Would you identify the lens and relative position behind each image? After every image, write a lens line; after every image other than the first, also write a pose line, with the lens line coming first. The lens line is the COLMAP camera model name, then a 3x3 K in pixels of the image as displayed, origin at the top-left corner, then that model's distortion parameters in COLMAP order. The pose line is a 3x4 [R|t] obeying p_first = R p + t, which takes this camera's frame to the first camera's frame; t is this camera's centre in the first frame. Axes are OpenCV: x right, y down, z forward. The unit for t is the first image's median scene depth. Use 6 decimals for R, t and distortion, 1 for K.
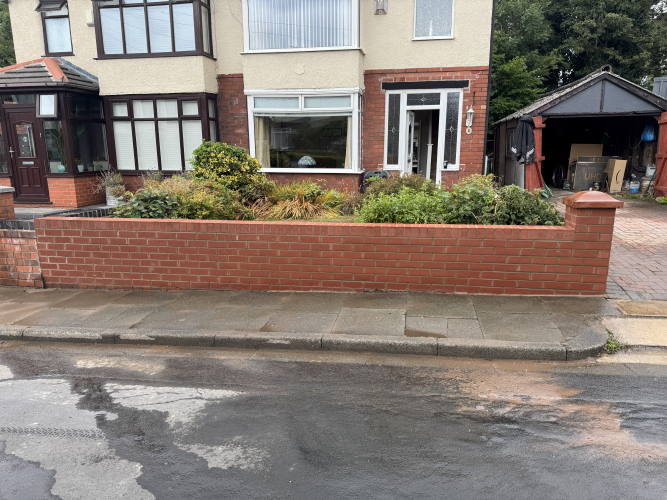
lens RADIAL K [[471.1, 0, 336.4], [0, 471.1, 249.7], [0, 0, 1]] dist [0.011811, -0.026493]
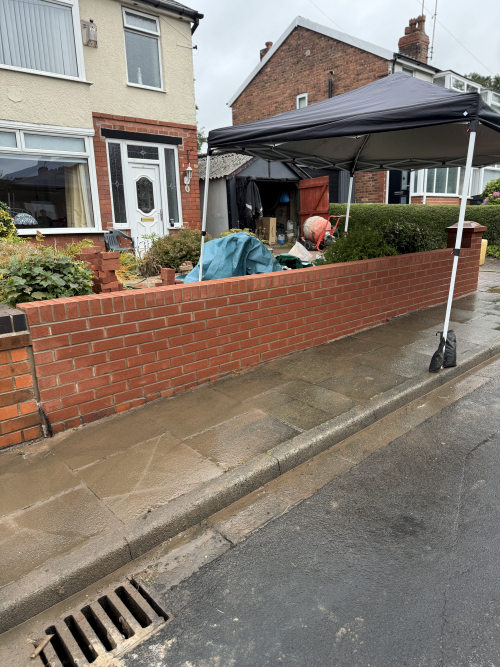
lens RADIAL K [[471.1, 0, 255.2], [0, 471.1, 336.7], [0, 0, 1]] dist [0.011811, -0.026493]
pose [[0.607716, -0.196337, 0.769502, -0.483115], [0.173869, 0.978344, 0.112310, -0.026735], [-0.774888, 0.065540, 0.628692, 0.263553]]
